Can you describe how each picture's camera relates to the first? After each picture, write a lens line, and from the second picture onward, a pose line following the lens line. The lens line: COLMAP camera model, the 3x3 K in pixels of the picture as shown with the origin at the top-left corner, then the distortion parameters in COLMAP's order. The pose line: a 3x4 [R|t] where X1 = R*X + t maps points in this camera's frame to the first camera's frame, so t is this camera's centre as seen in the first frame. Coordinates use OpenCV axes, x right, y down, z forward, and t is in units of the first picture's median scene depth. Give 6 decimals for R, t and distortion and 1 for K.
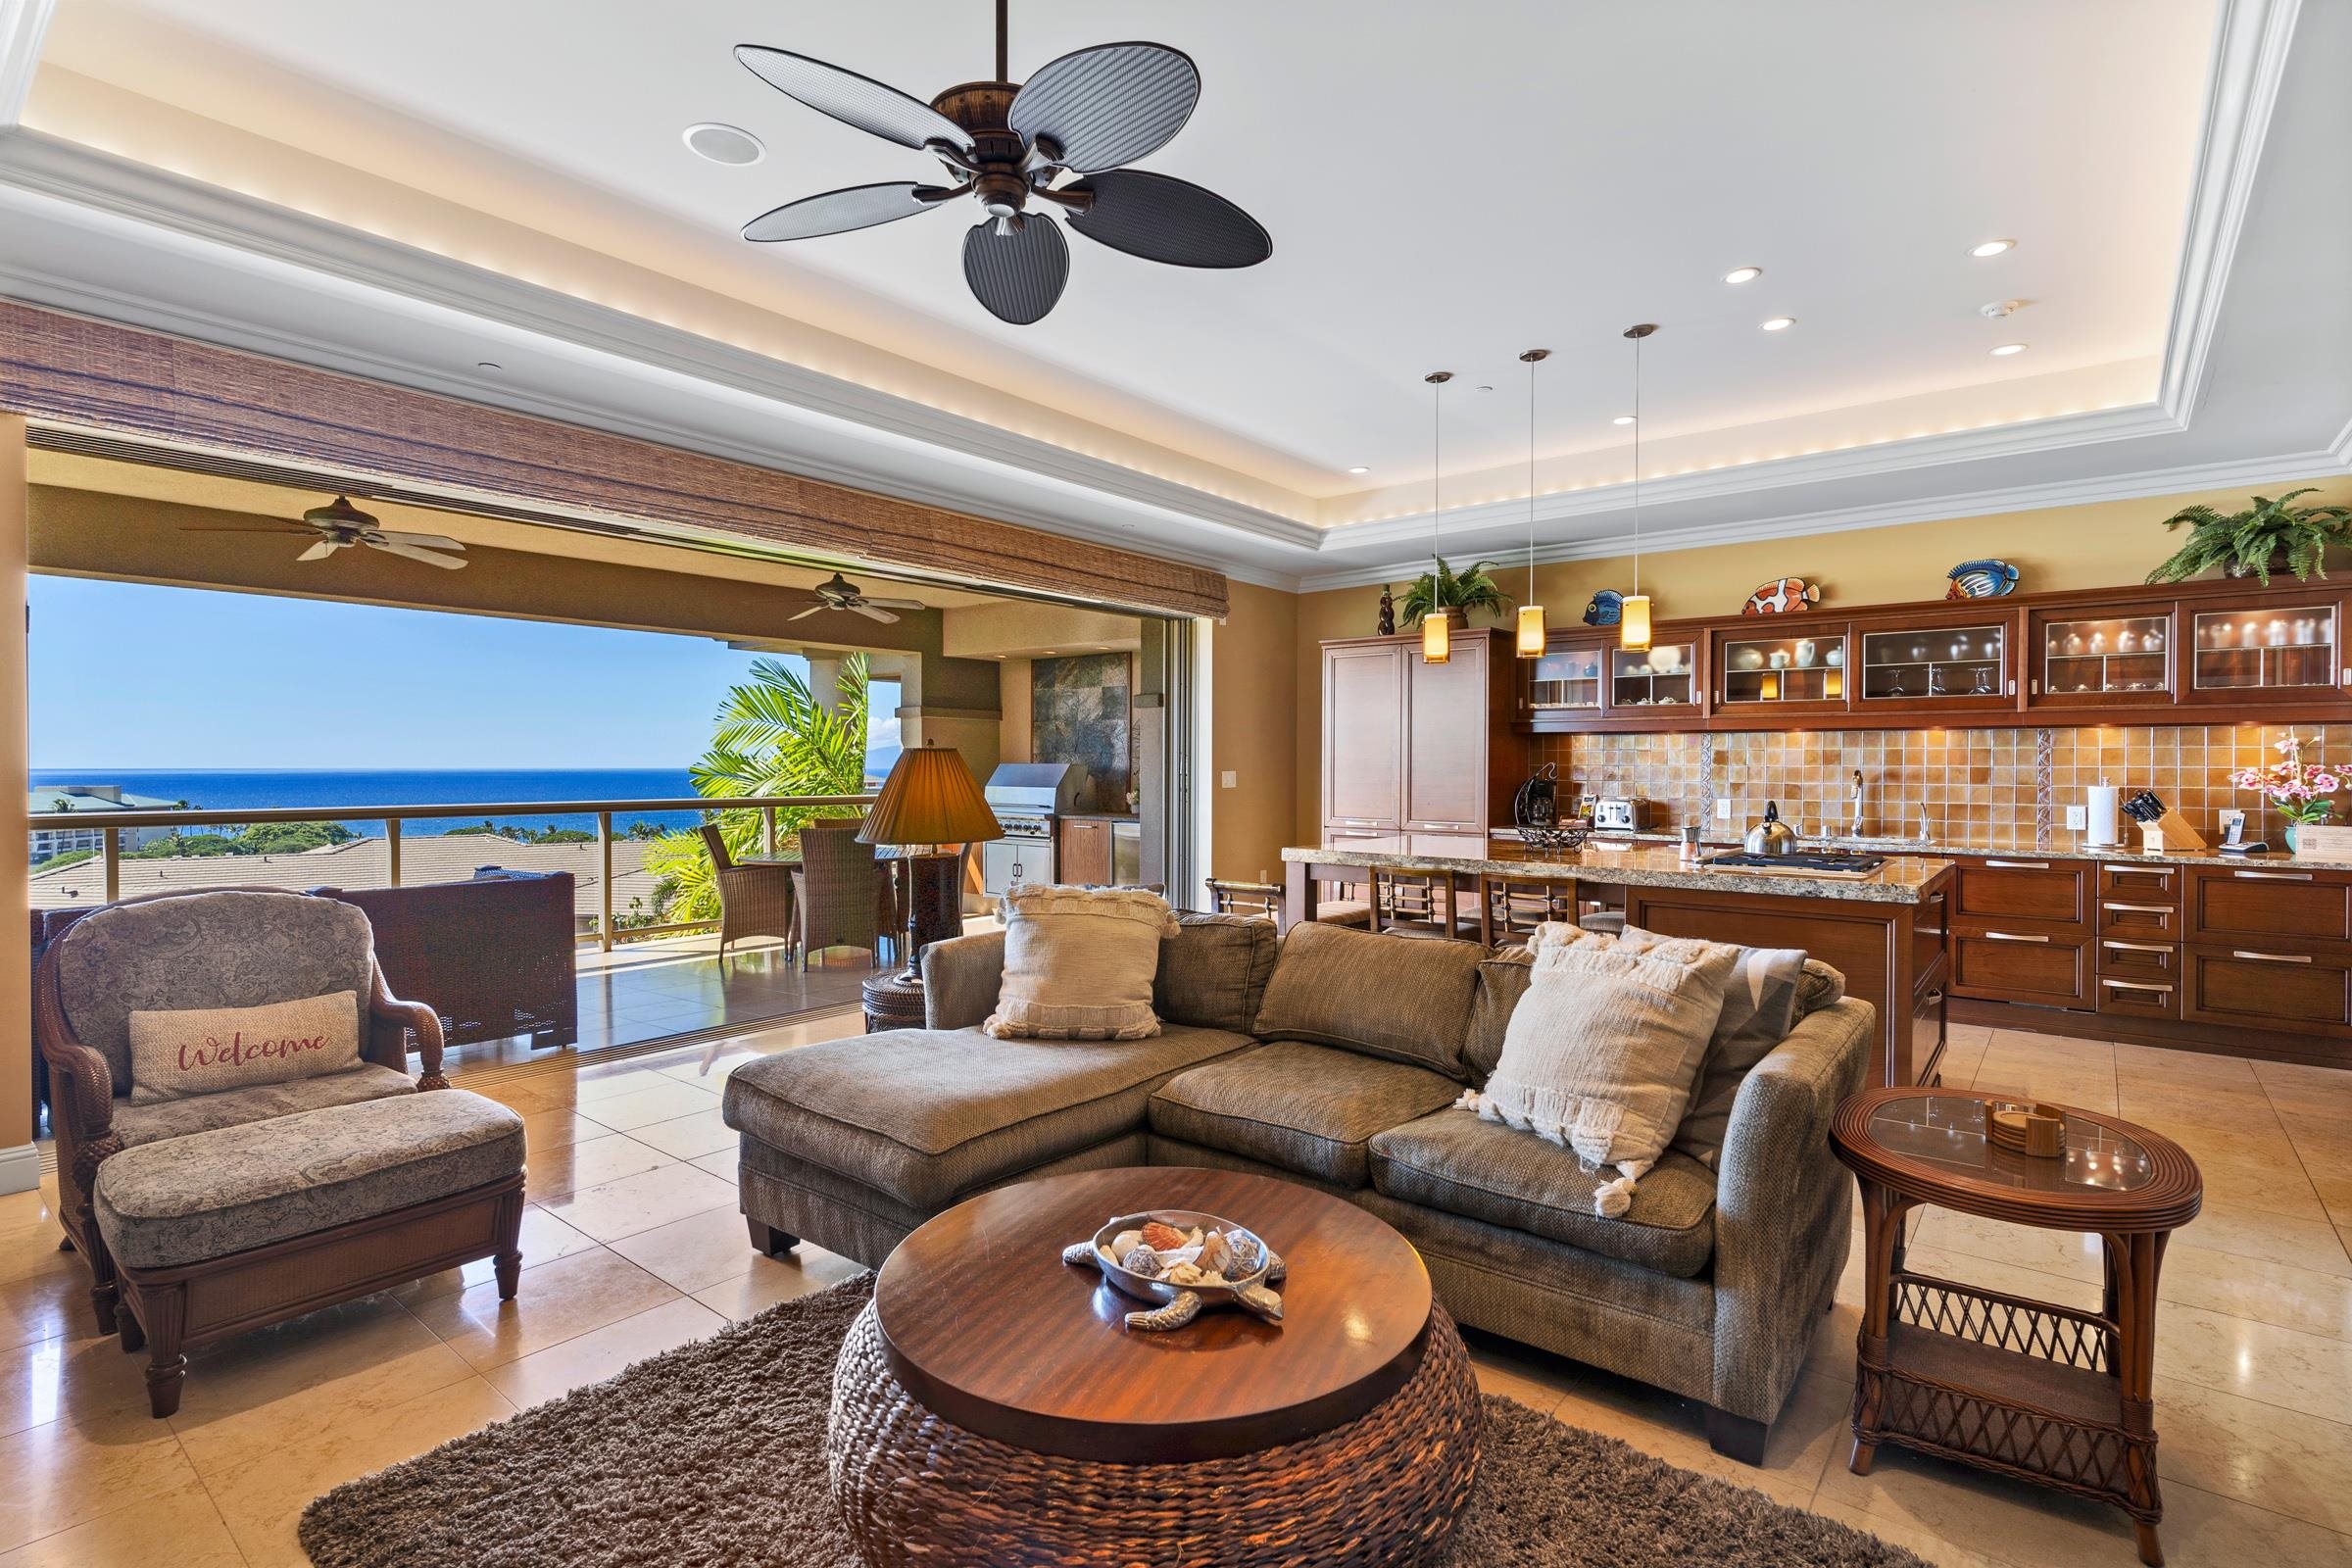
lens RADIAL K [[1123.6, 0, 1175.8], [0, 1123.6, 775.7], [0, 0, 1]] dist [0.003219, -0.001494]
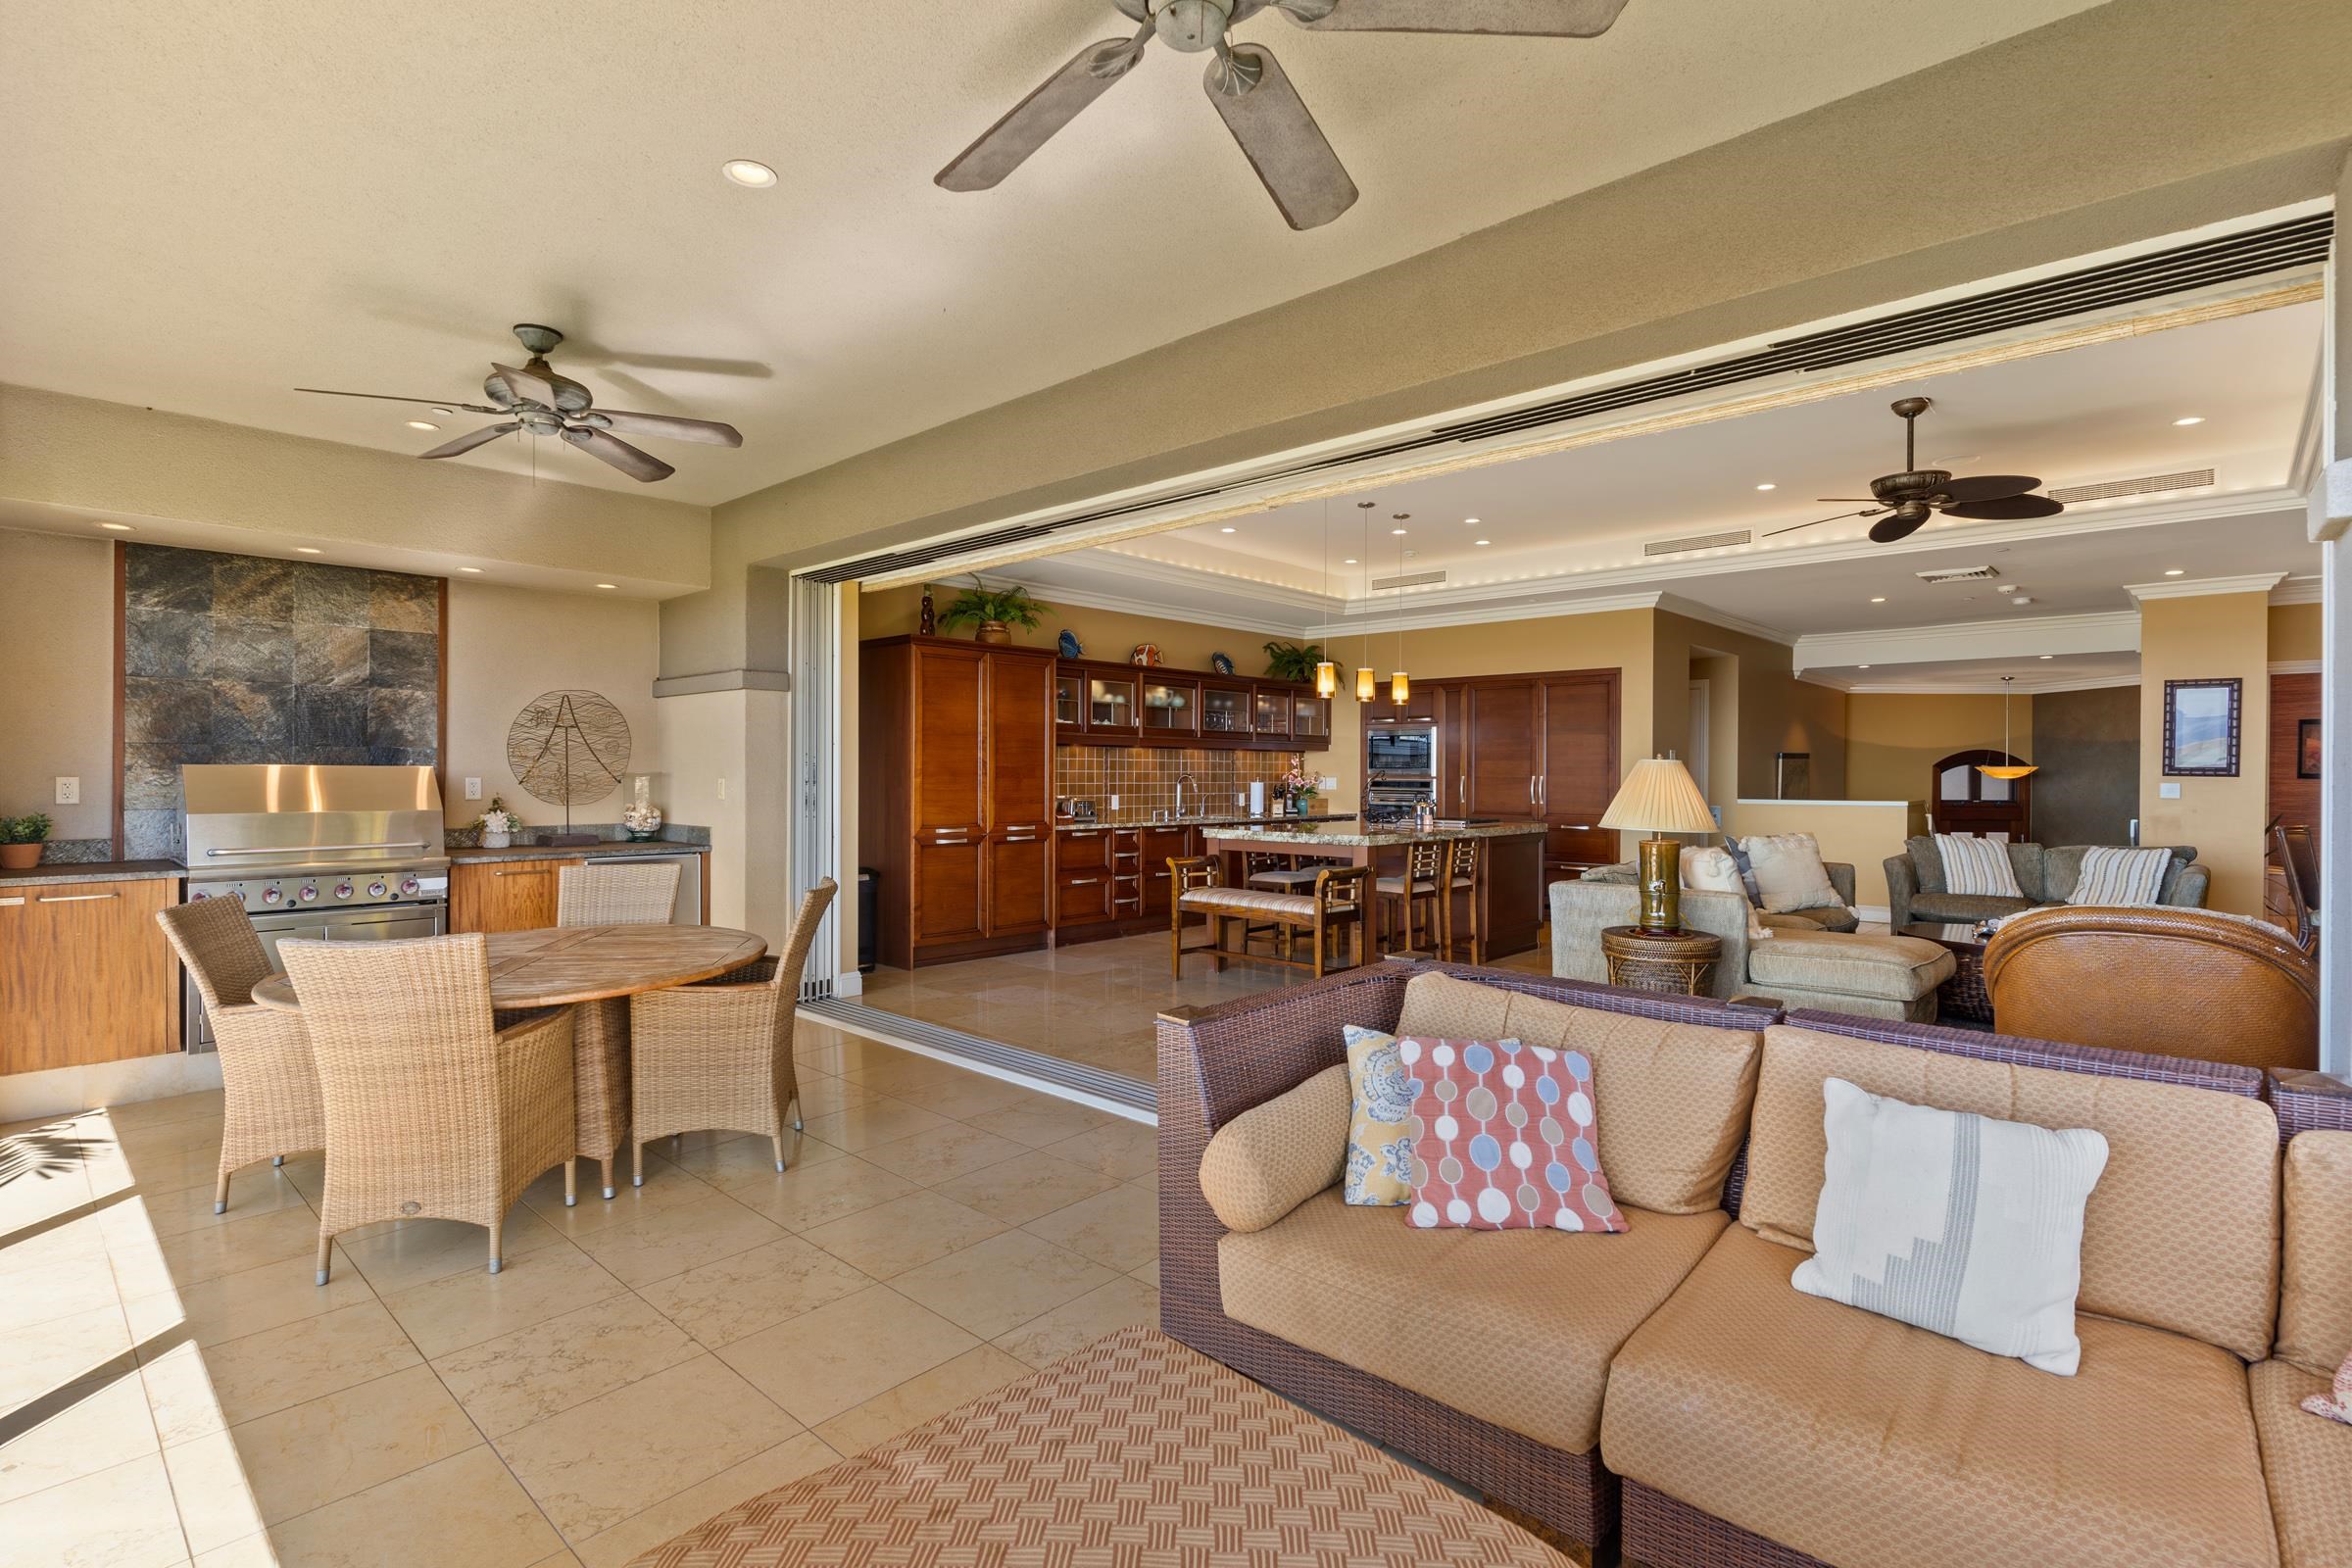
lens RADIAL K [[1123.6, 0, 1172.5], [0, 1123.6, 775.2], [0, 0, 1]] dist [0.003219, -0.001494]
pose [[0.065448, -0.003466, 0.997850, -1.080540], [0.006495, 0.999974, 0.003047, -0.009277], [-0.997835, 0.006281, 0.065469, 1.020835]]
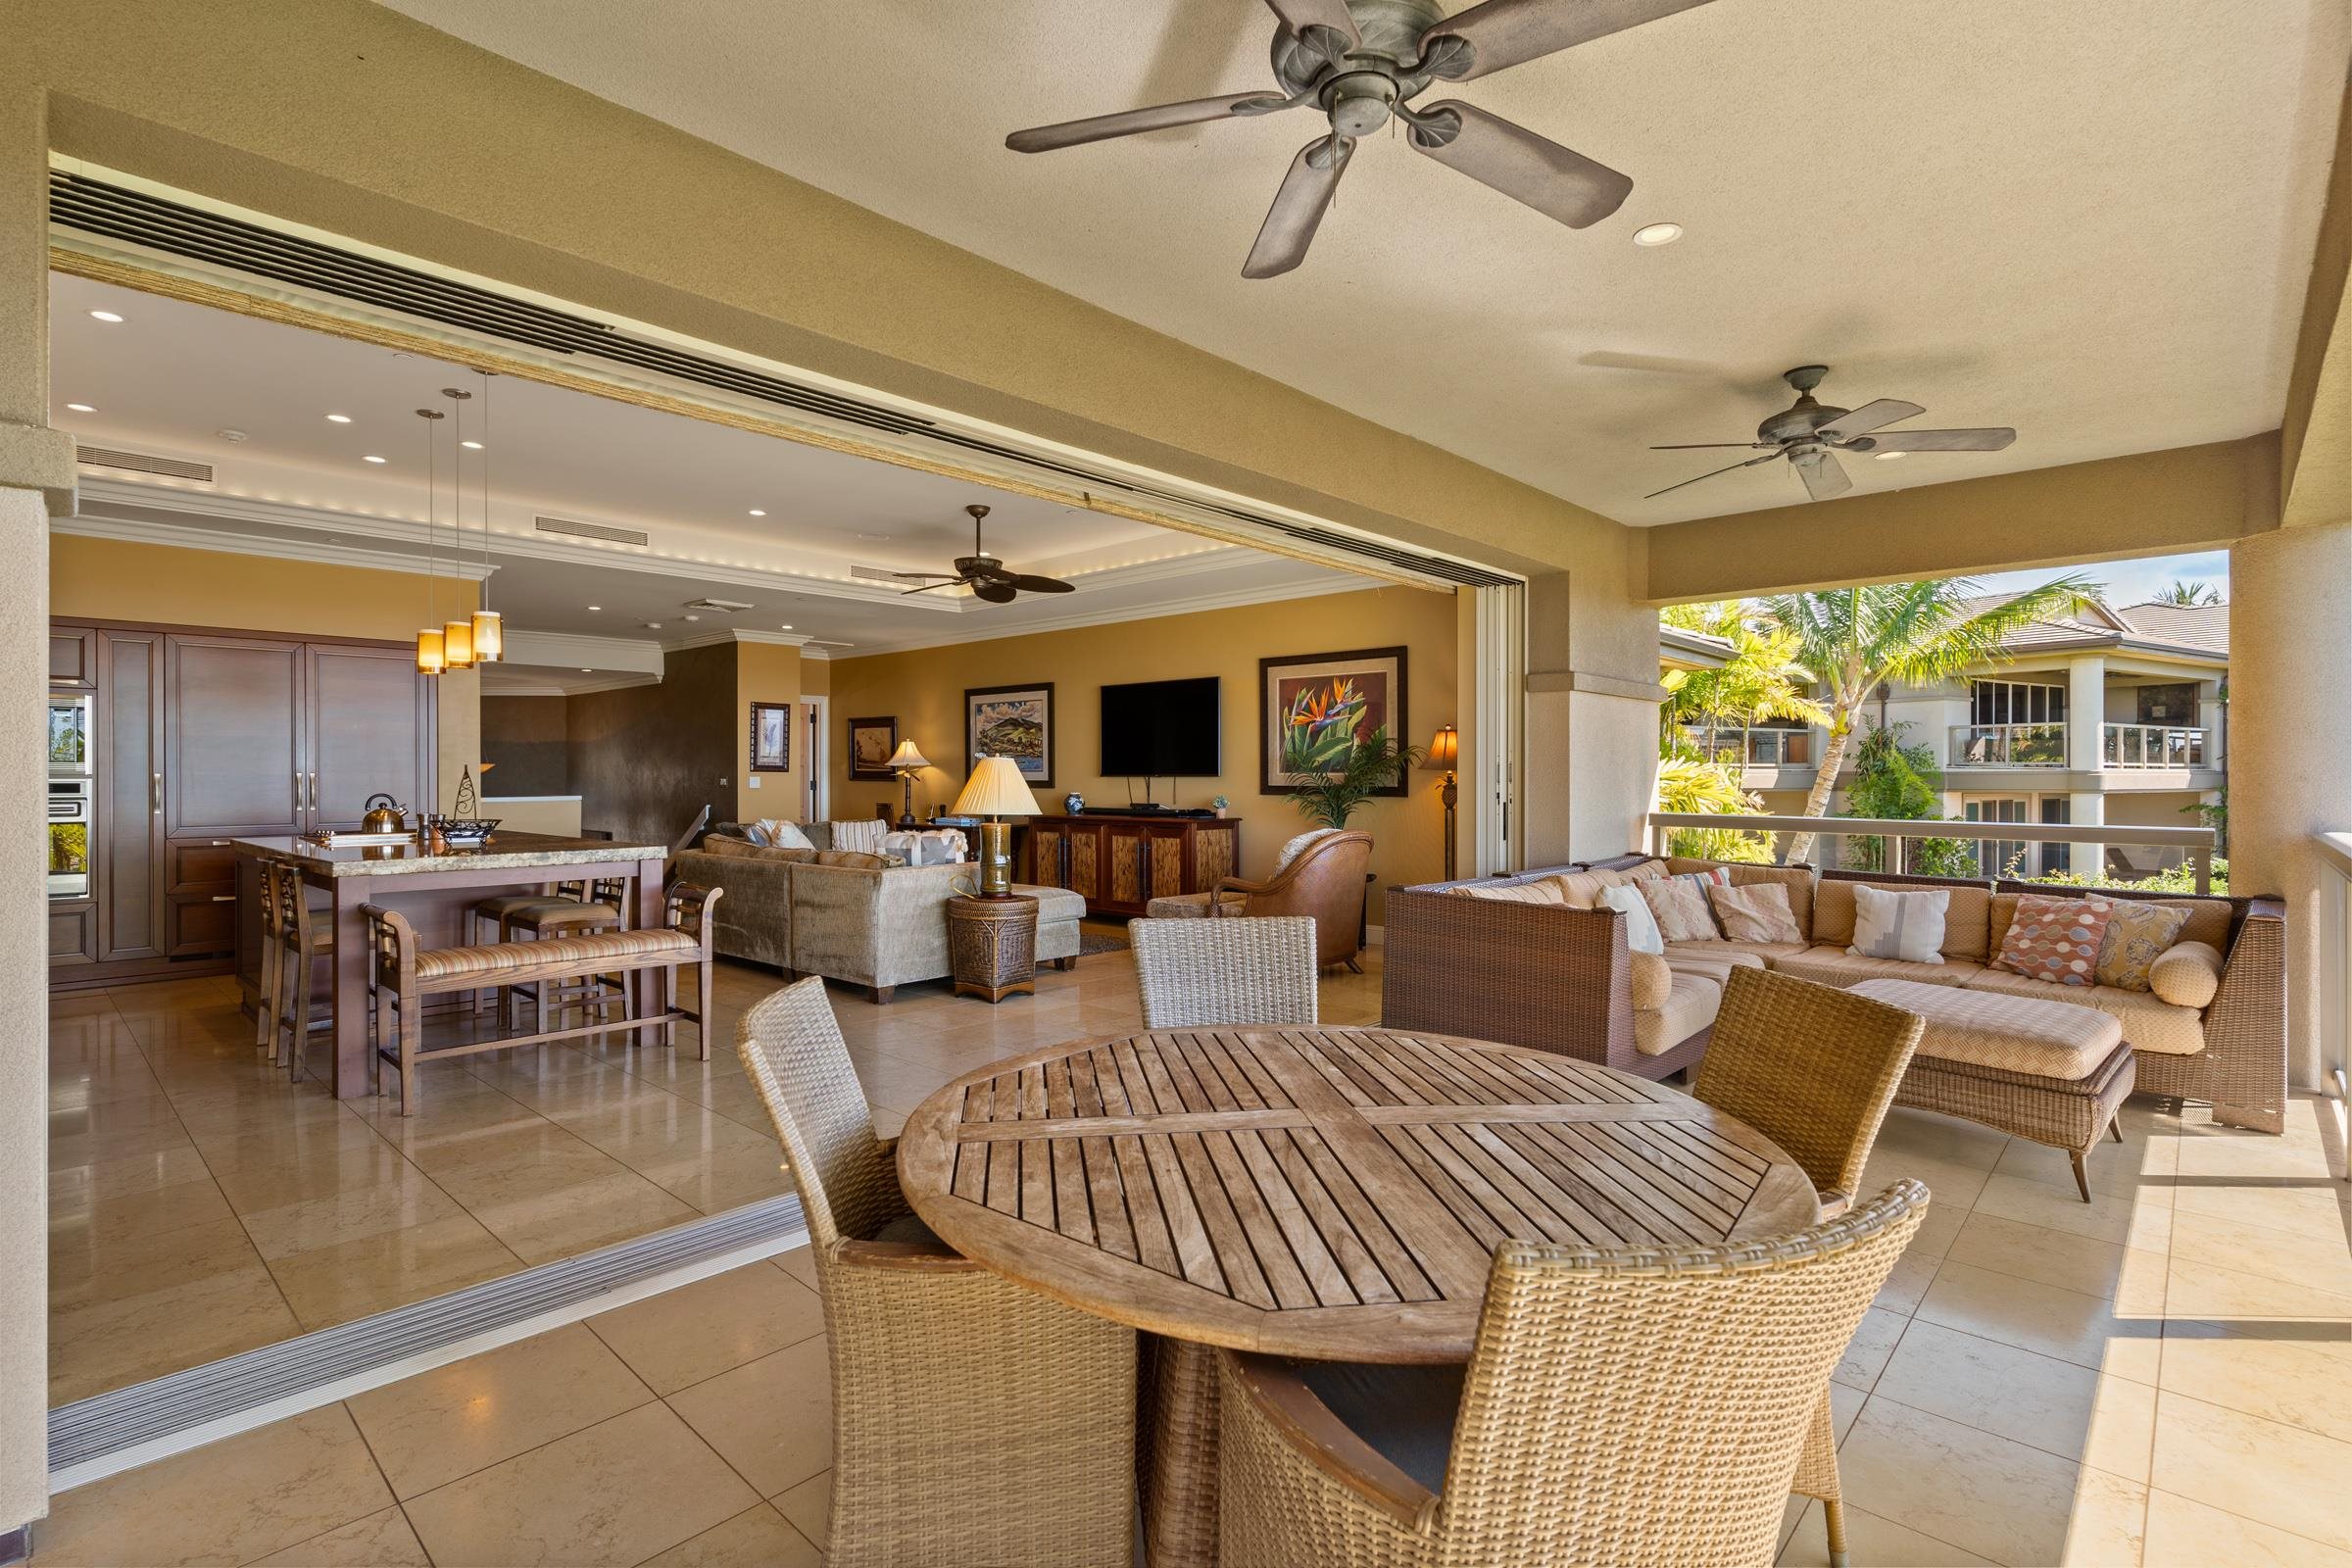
lens RADIAL K [[1123.6, 0, 1188.4], [0, 1123.6, 779.6], [0, 0, 1]] dist [0.003219, -0.001494]
pose [[-0.998407, -0.001588, 0.056394, -0.402818], [-0.000767, 0.999894, 0.014571, -0.011108], [-0.056411, 0.014505, -0.998302, 1.807133]]
